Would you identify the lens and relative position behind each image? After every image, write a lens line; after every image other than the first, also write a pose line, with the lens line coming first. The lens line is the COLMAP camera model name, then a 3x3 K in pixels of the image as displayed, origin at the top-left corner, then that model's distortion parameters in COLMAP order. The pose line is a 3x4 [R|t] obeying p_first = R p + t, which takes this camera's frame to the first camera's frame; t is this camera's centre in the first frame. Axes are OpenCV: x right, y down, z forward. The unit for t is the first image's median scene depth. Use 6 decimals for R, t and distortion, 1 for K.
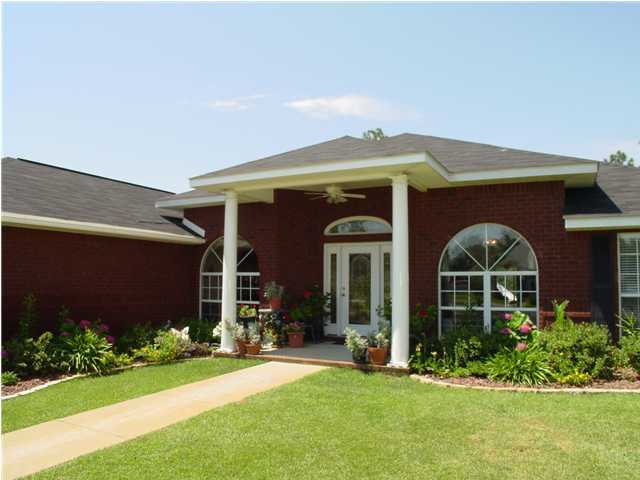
lens RADIAL K [[497.1, 0, 337.7], [0, 497.1, 241.4], [0, 0, 1]] dist [-0.092495, 0.000358]
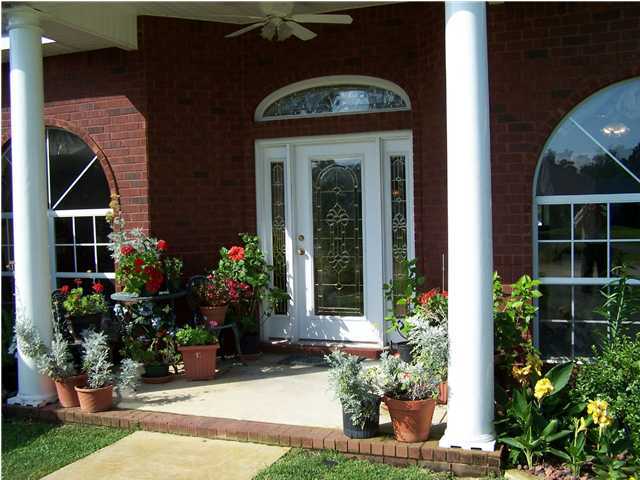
lens RADIAL K [[694.0, 0, 319.9], [0, 694.0, 229.7], [0, 0, 1]] dist [-0.022510, -0.006549]
pose [[0.996558, -0.031568, 0.076647, -0.021540], [0.023180, 0.993885, 0.107956, 0.020325], [-0.079586, -0.105807, 0.991197, 0.390366]]
